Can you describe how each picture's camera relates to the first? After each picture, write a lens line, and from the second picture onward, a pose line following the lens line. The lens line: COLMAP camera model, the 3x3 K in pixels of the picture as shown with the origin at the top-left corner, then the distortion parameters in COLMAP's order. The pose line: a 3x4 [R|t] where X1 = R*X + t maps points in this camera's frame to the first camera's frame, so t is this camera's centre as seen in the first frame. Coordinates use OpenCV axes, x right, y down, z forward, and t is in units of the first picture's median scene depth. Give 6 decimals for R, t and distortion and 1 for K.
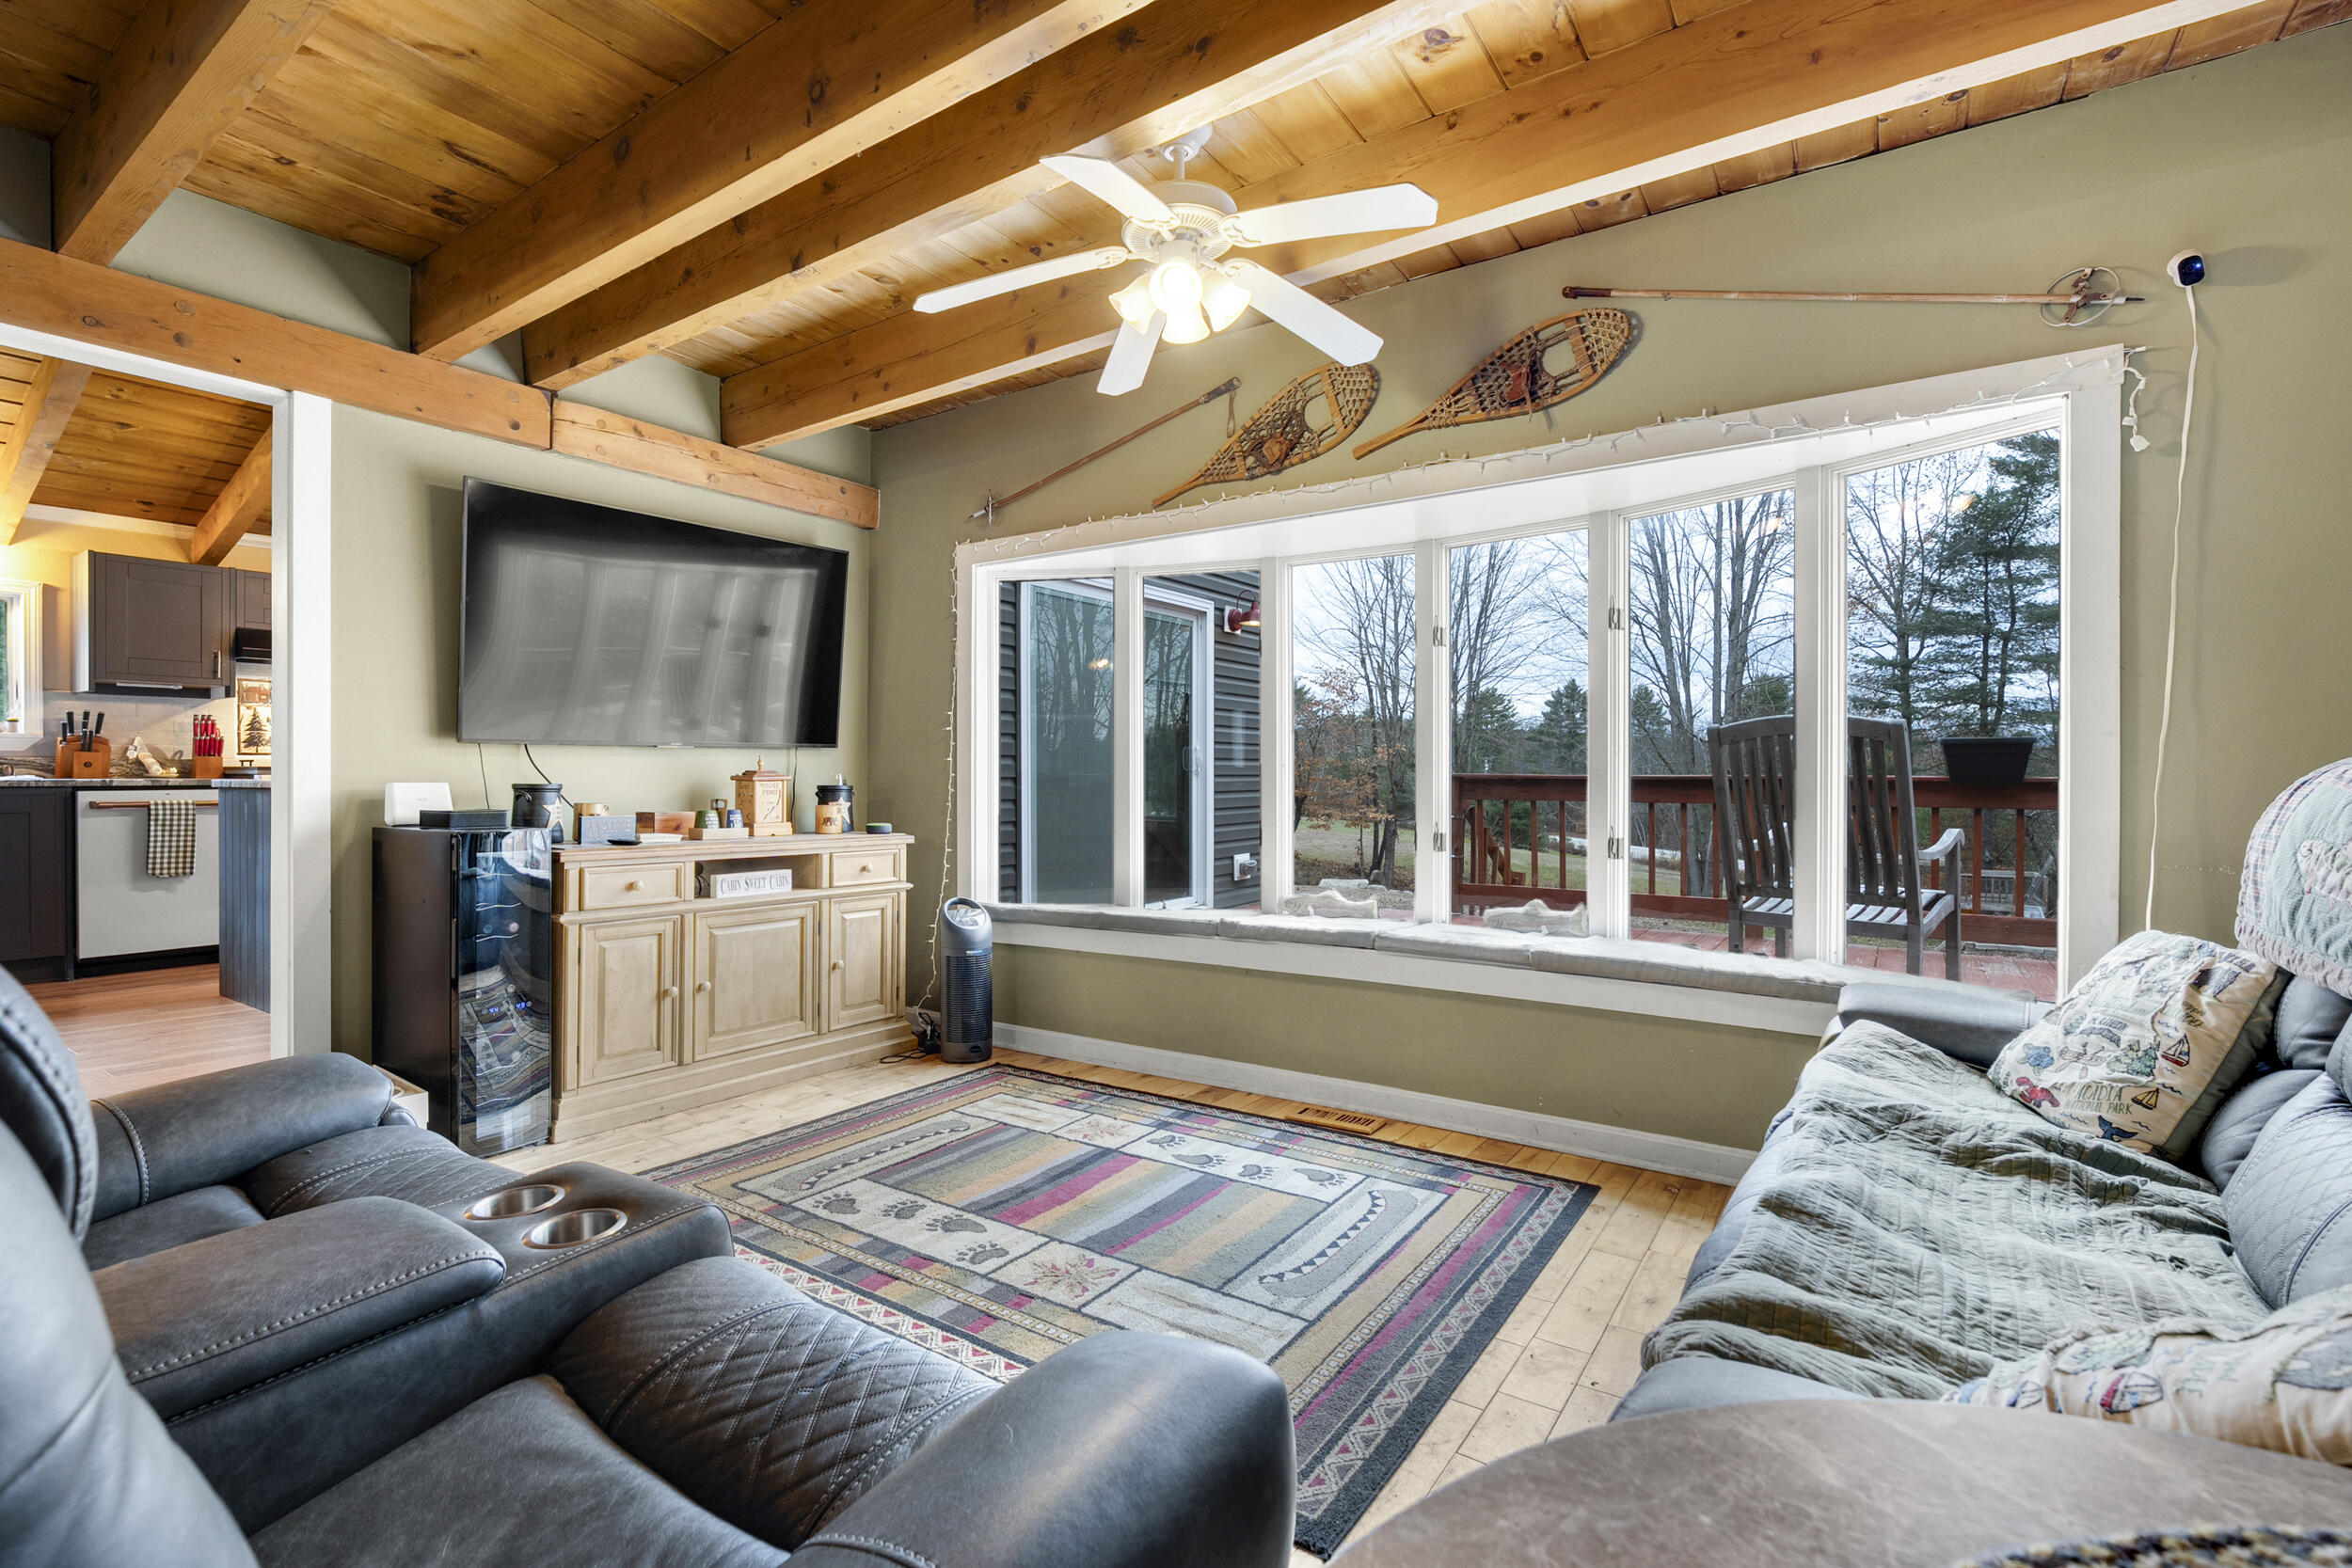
lens RADIAL K [[1056.1, 0, 1176.3], [0, 1056.1, 772.0], [0, 0, 1]] dist [-0.004210, 0.001679]
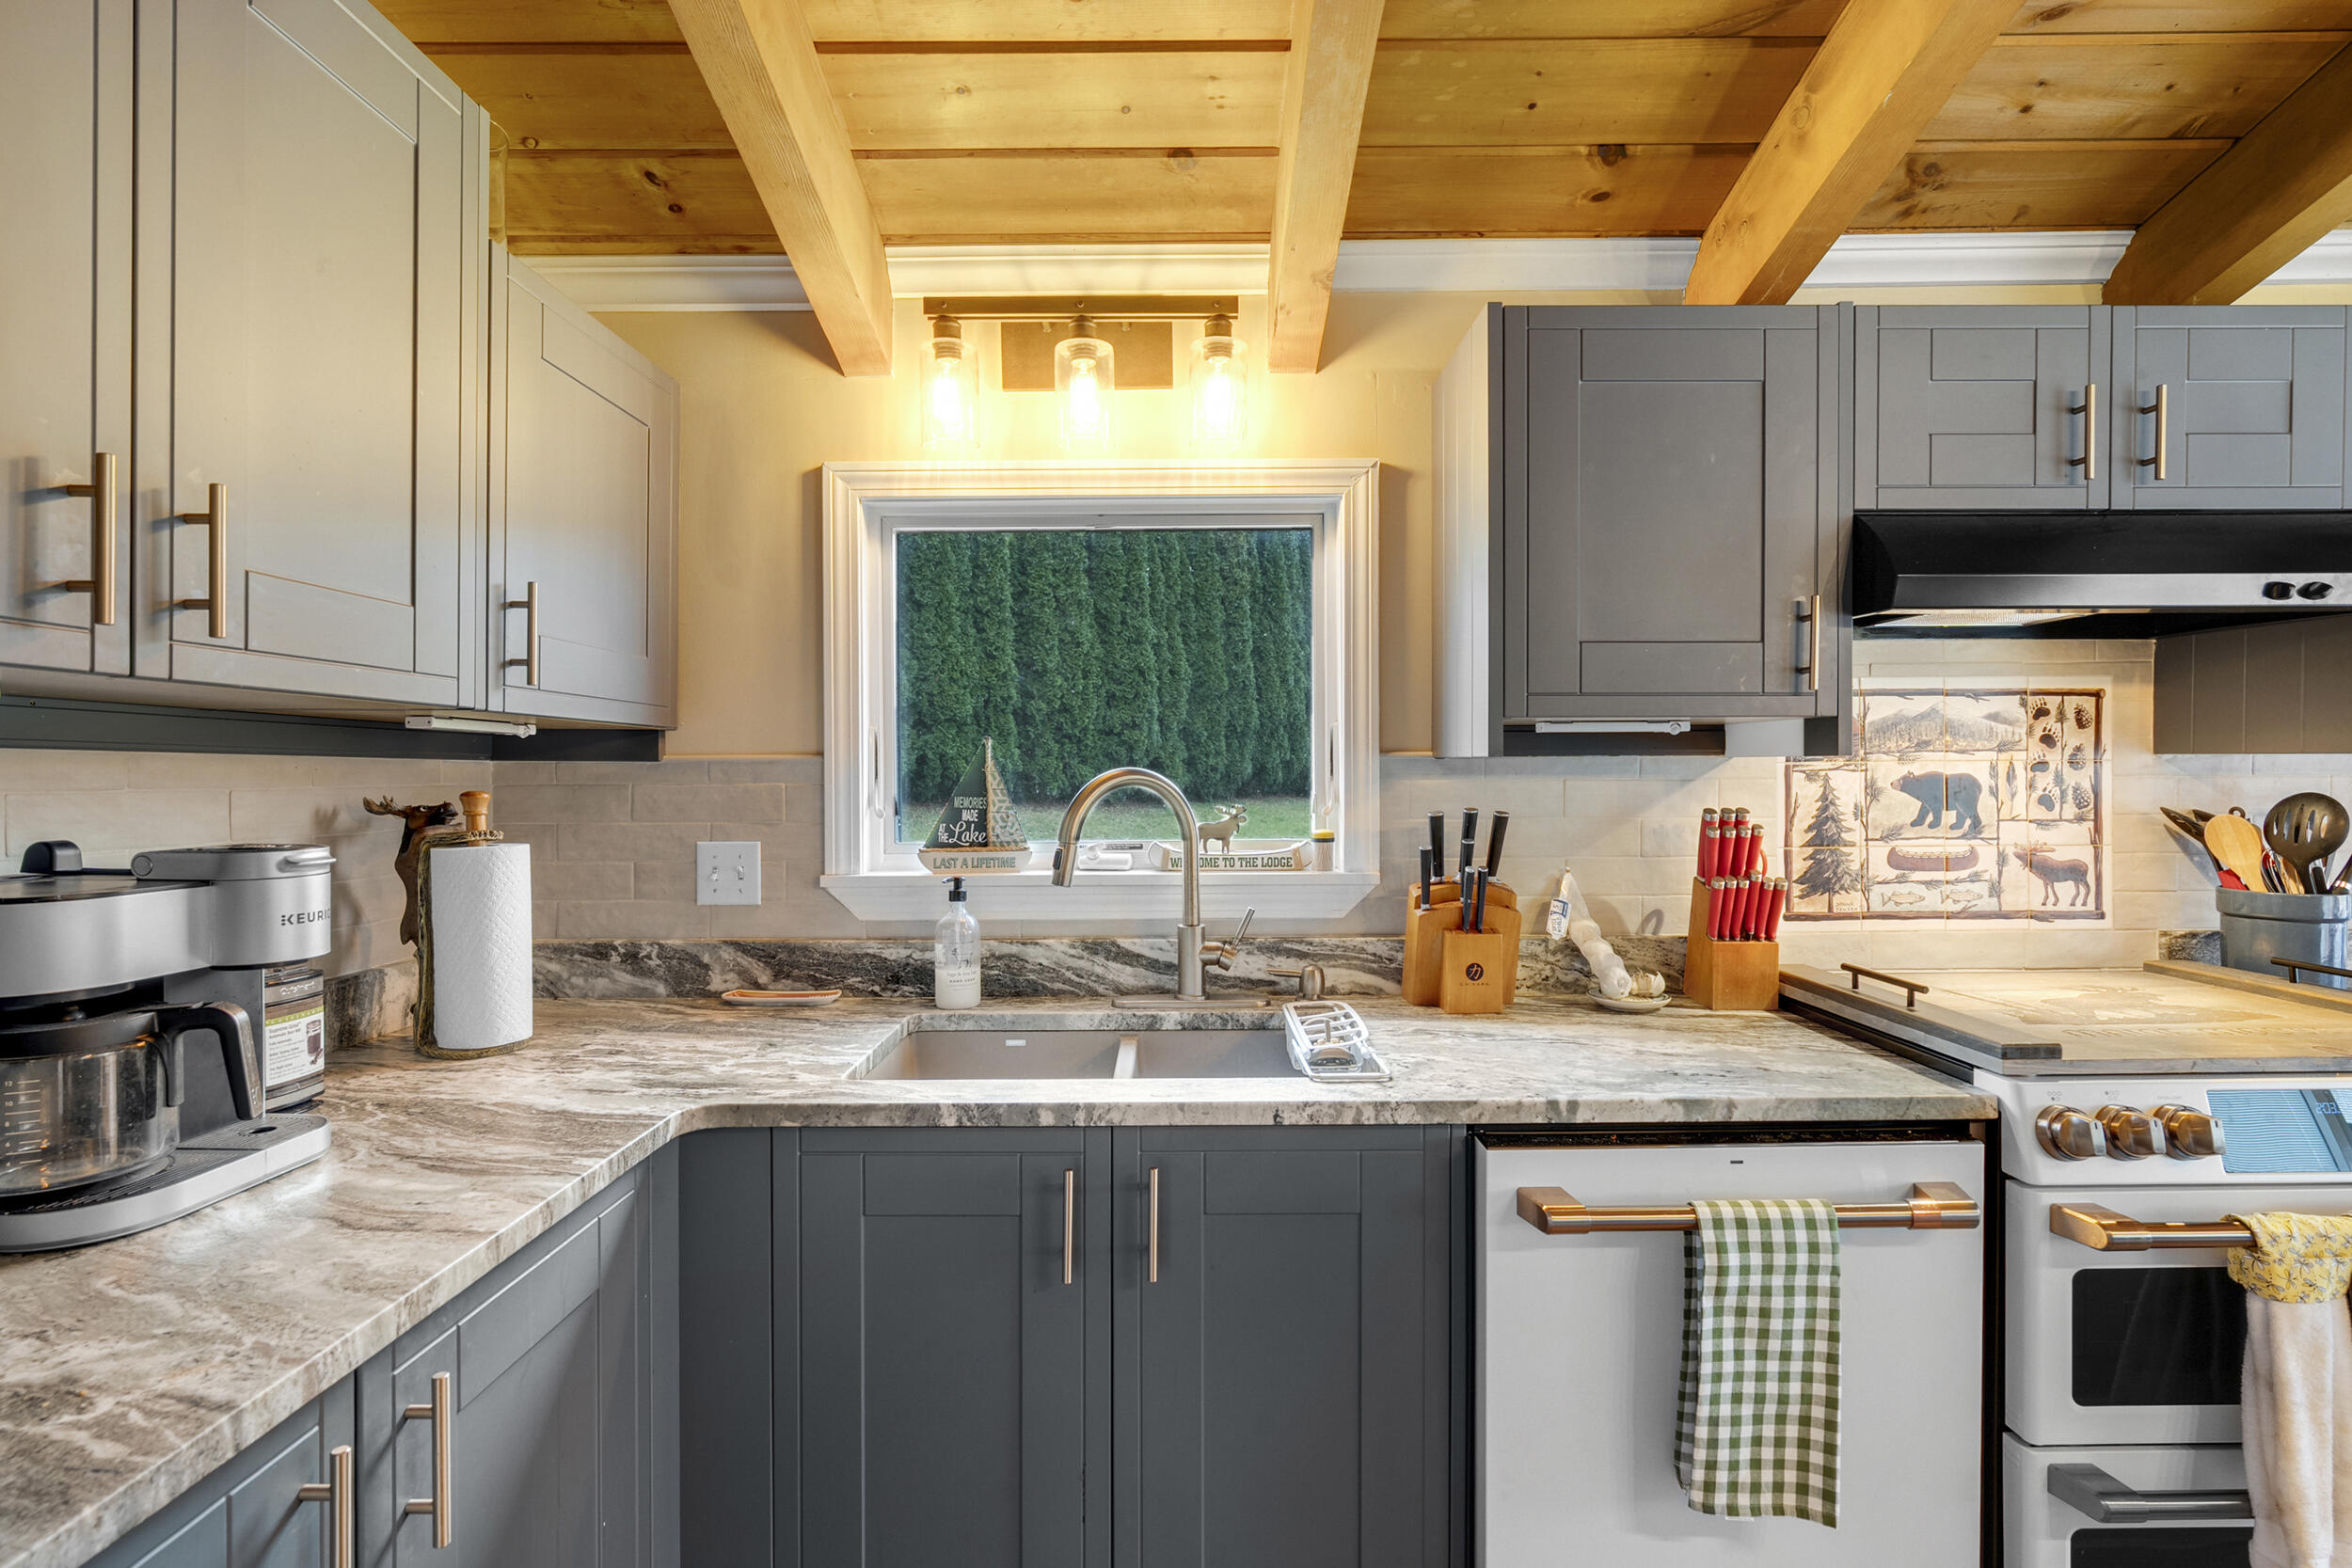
lens RADIAL K [[1056.1, 0, 1180.6], [0, 1056.1, 772.7], [0, 0, 1]] dist [-0.004210, 0.001679]
pose [[0.560913, 0.002487, -0.827871, -0.791344], [0.005873, 0.999958, 0.006984, -0.072131], [0.827854, -0.008780, 0.560875, 0.718943]]
